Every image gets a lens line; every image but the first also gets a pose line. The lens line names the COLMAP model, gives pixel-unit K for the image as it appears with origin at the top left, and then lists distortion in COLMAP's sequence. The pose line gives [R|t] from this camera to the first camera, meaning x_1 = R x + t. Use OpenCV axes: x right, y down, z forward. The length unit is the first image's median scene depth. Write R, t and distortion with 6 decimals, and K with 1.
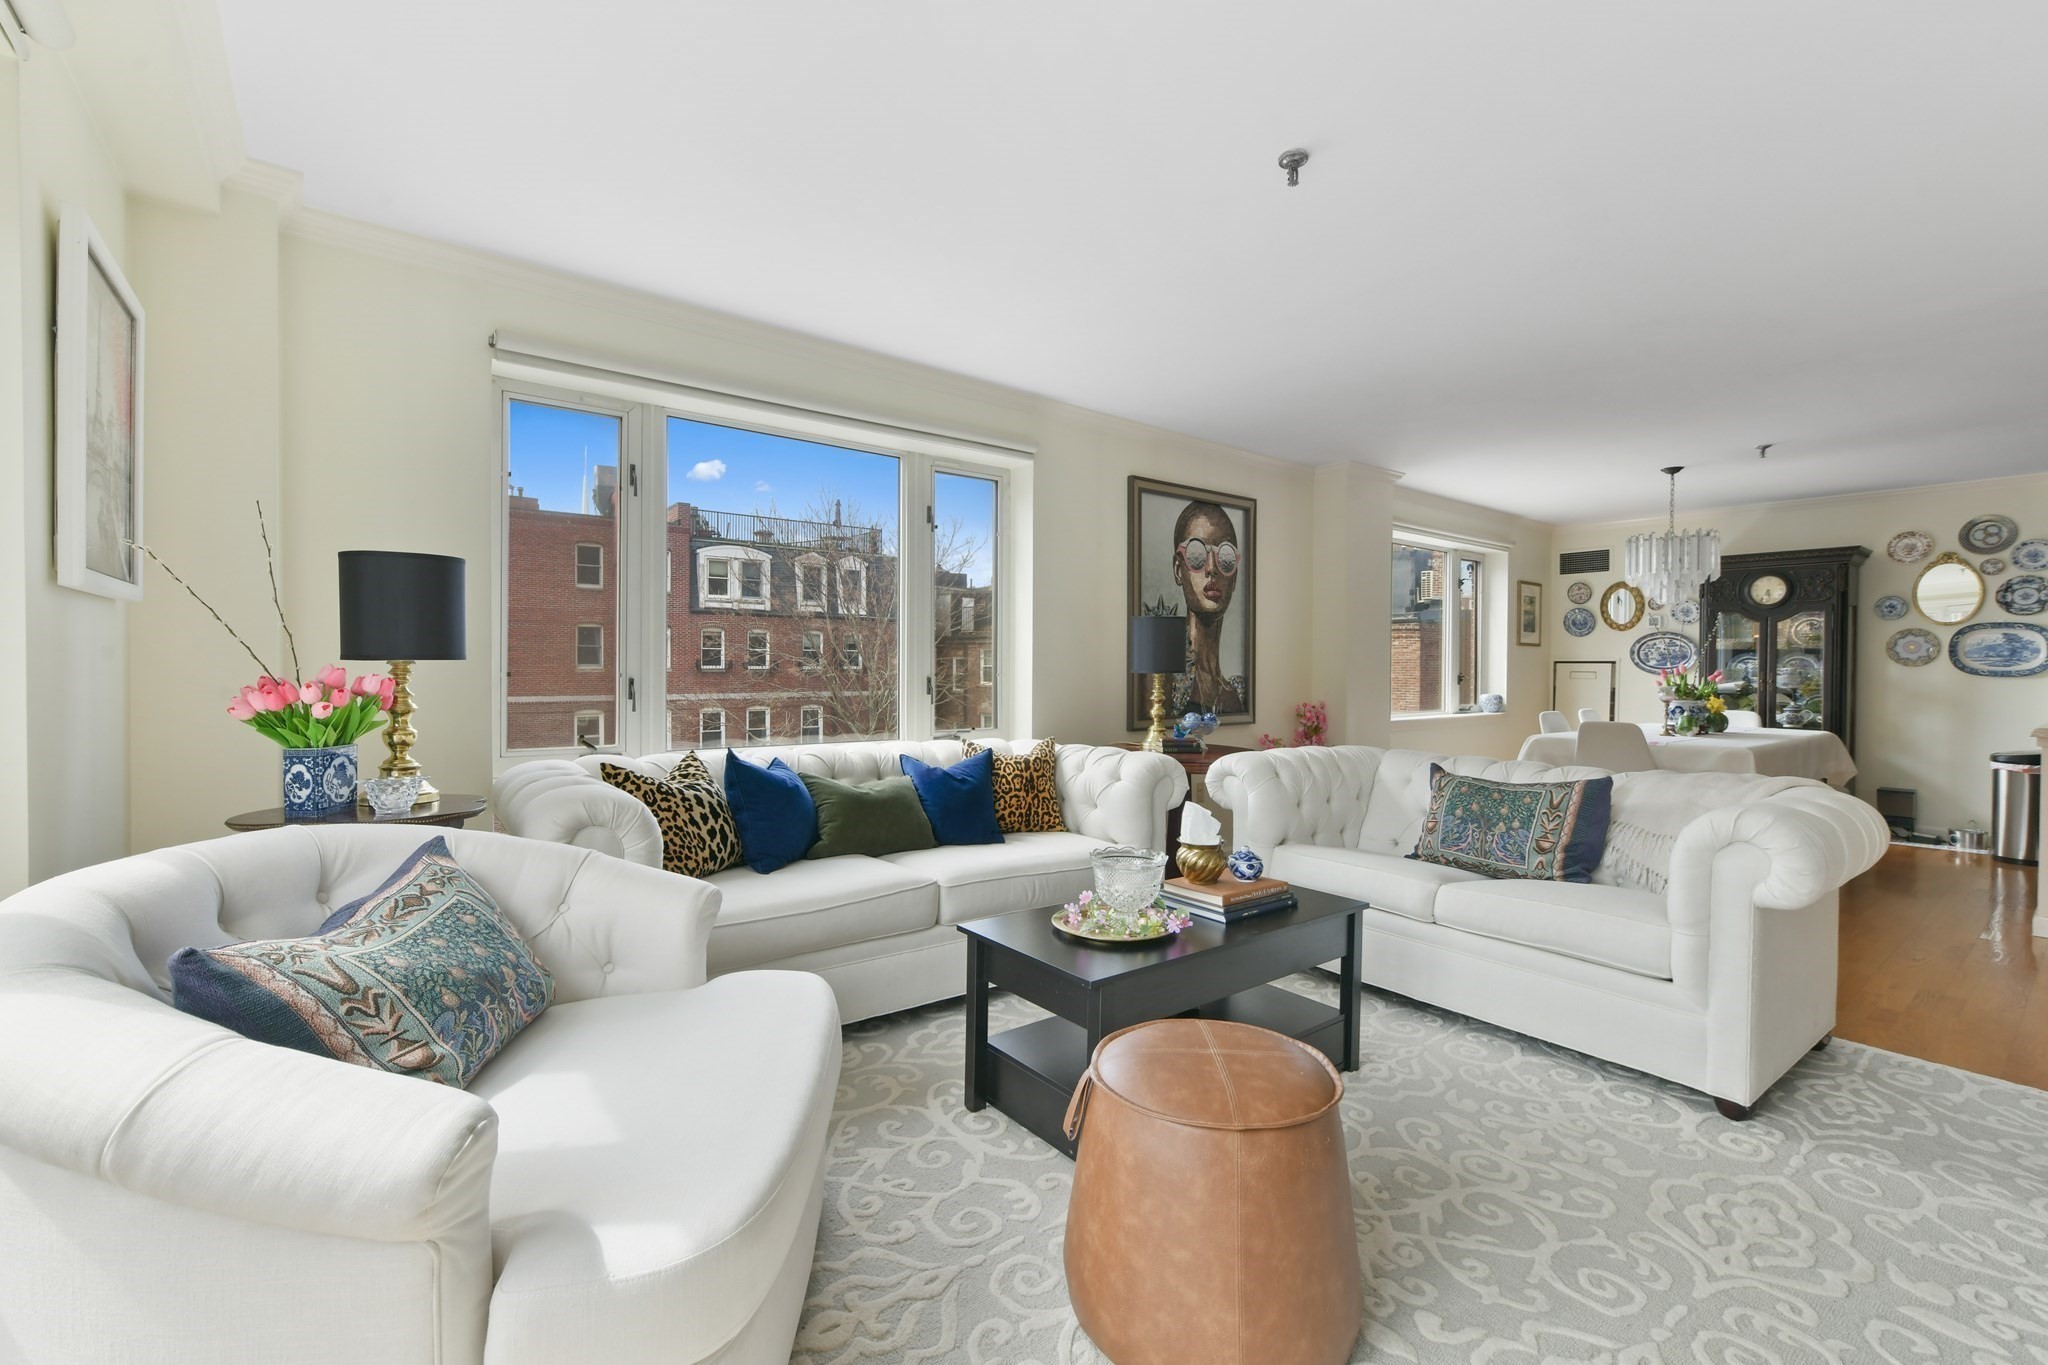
lens RADIAL K [[868.5, 0, 1029.8], [0, 868.5, 677.7], [0, 0, 1]] dist [0.001604, -0.000113]
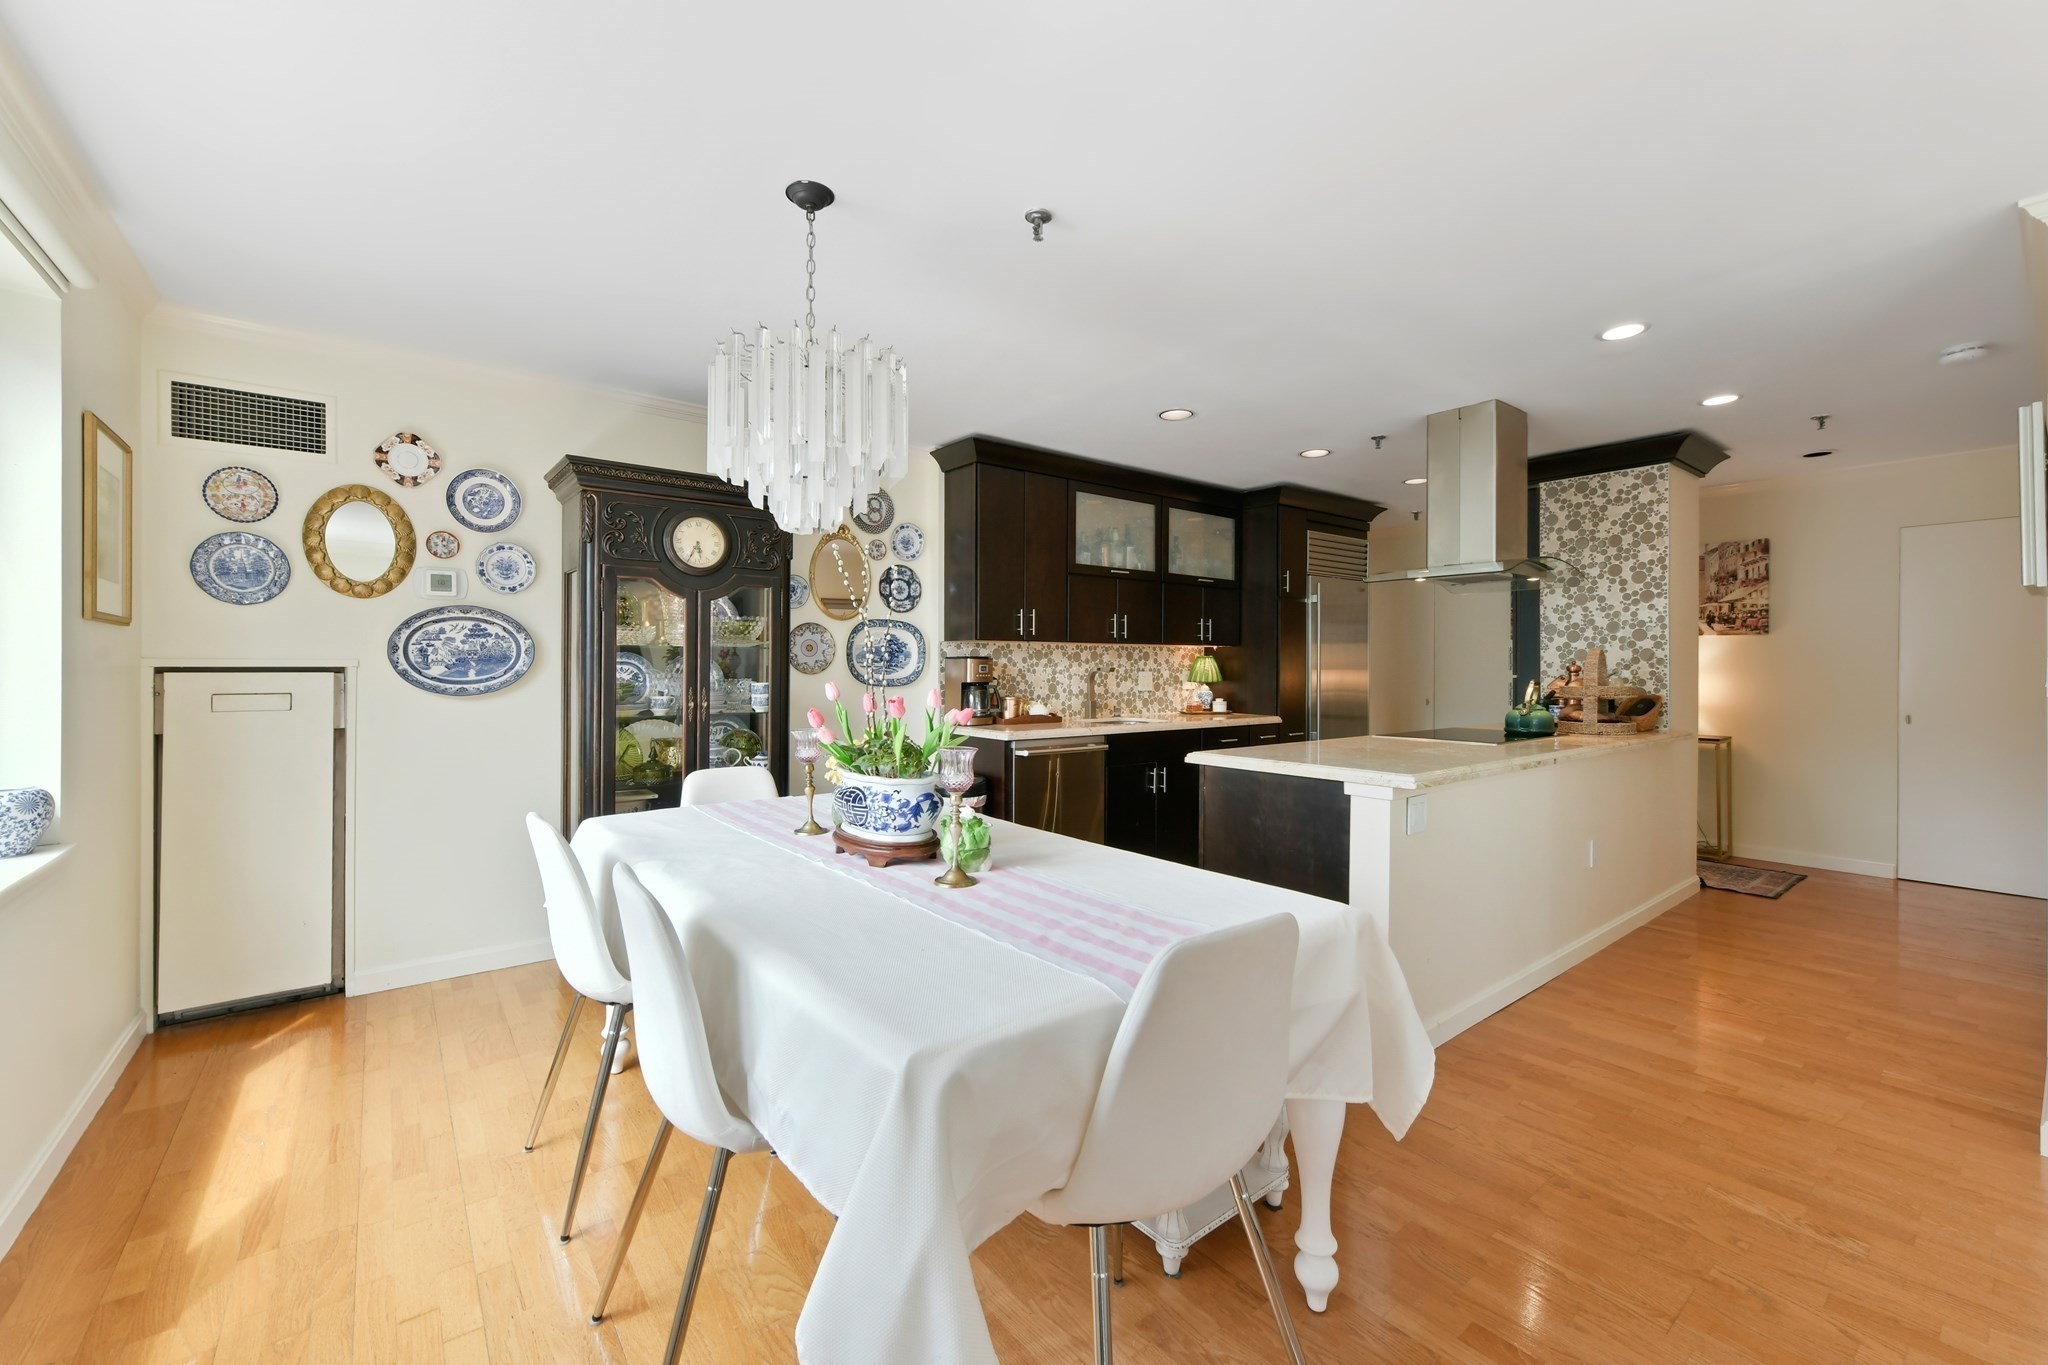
lens RADIAL K [[822.5, 0, 1031.3], [0, 822.5, 668.7], [0, 0, 1]] dist [-0.001755, 0.001564]
pose [[-0.009175, -0.010083, 0.999907, 0.331365], [0.013090, 0.999862, 0.010203, -0.022616], [-0.999872, 0.013182, -0.009042, 0.834792]]
